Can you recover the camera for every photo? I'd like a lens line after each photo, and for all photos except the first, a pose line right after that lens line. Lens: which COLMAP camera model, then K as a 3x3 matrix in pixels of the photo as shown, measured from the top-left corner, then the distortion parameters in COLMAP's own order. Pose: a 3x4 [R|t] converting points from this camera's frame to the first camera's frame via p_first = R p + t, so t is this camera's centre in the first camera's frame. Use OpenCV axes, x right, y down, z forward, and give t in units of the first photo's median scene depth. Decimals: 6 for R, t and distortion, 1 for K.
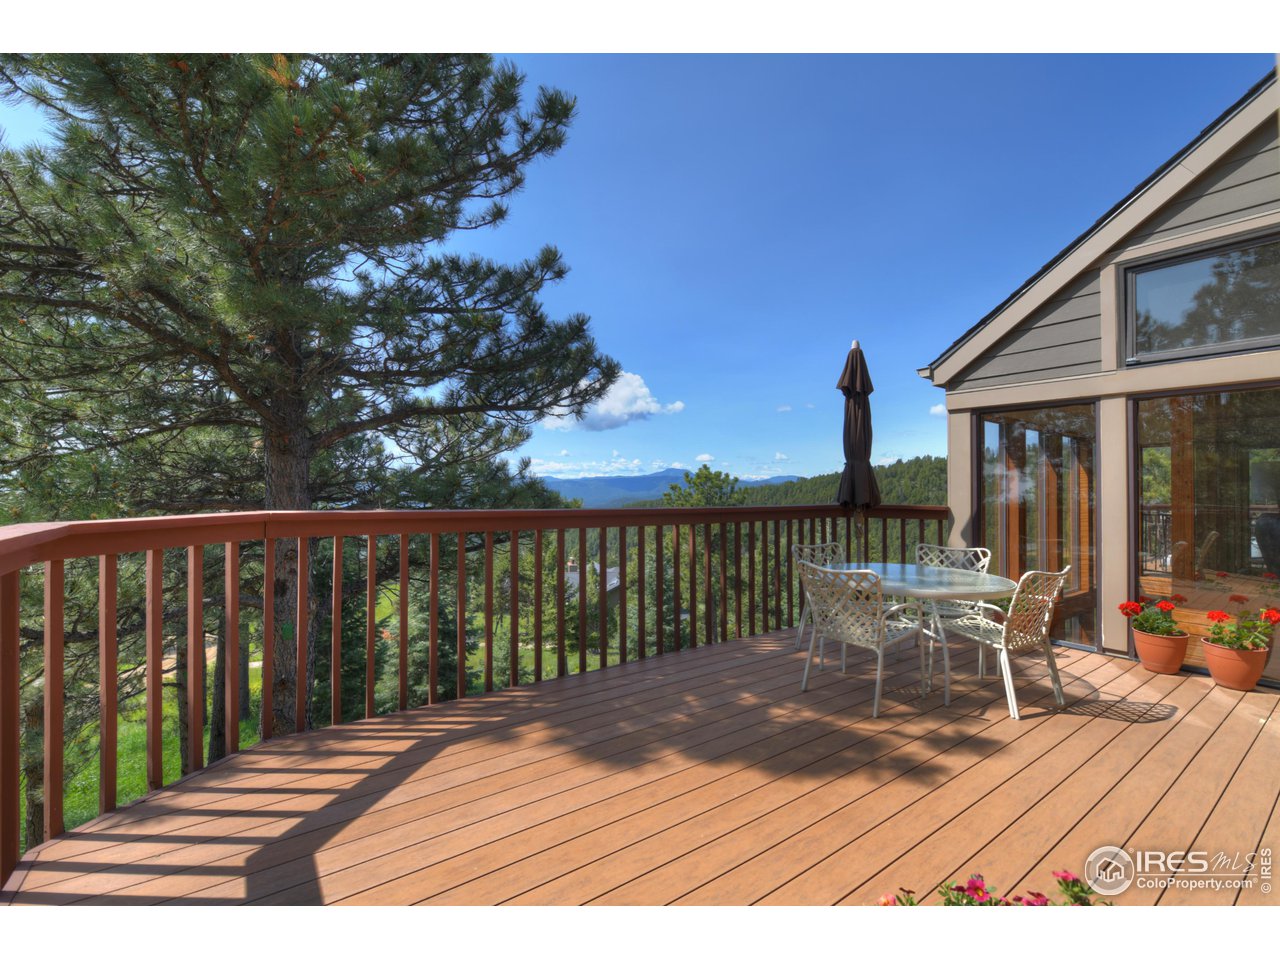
lens RADIAL K [[521.8, 0, 644.7], [0, 521.8, 483.6], [0, 0, 1]] dist [-0.014115, -0.001407]
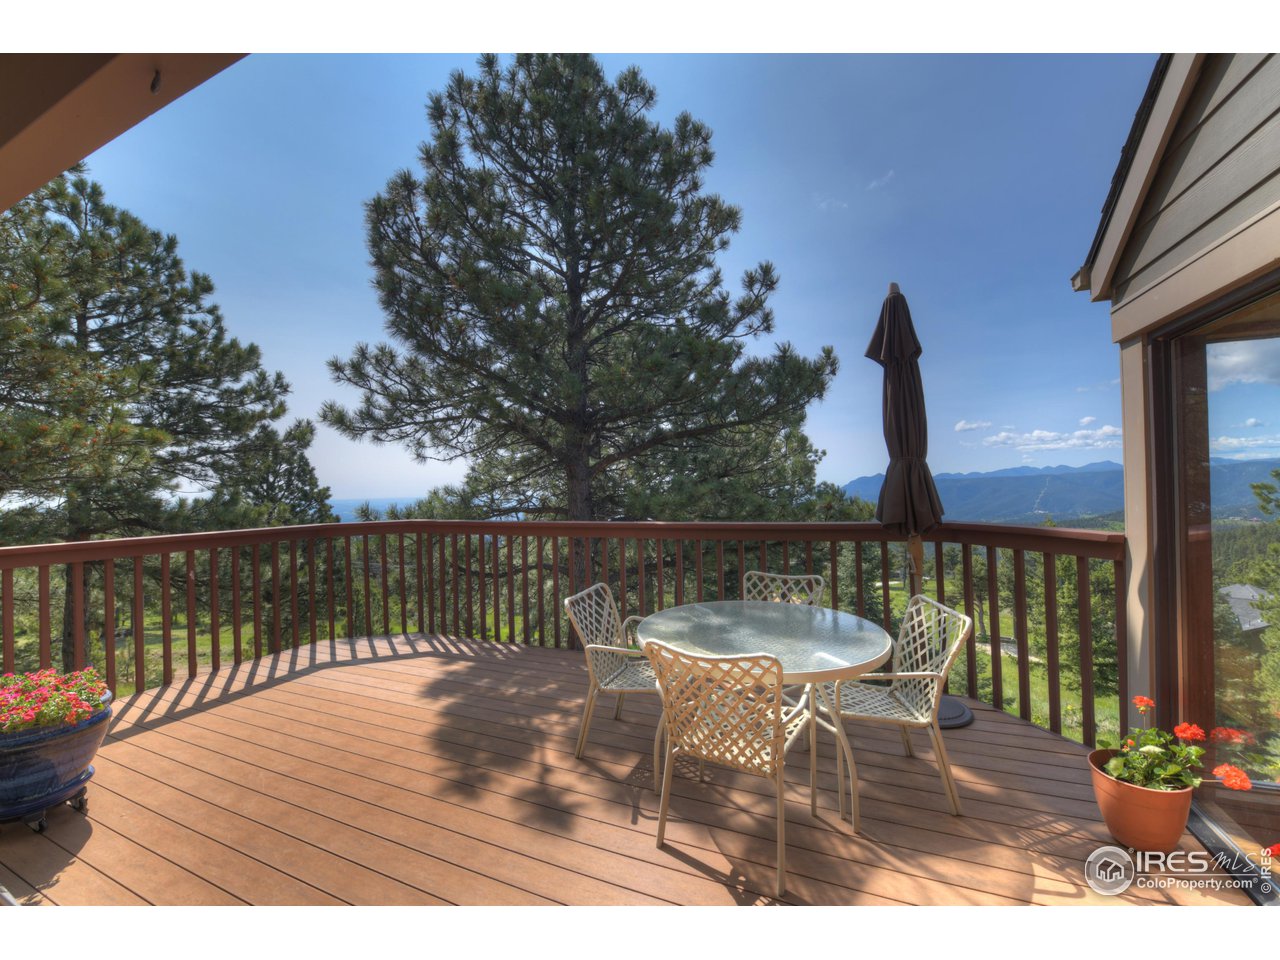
lens RADIAL K [[496.2, 0, 644.6], [0, 496.2, 483.4], [0, 0, 1]] dist [-0.017479, -0.001559]
pose [[0.546430, -0.038740, -0.836608, 1.343142], [0.026026, 0.999233, -0.029271, -0.006378], [0.837100, -0.005779, 0.547019, 0.663054]]
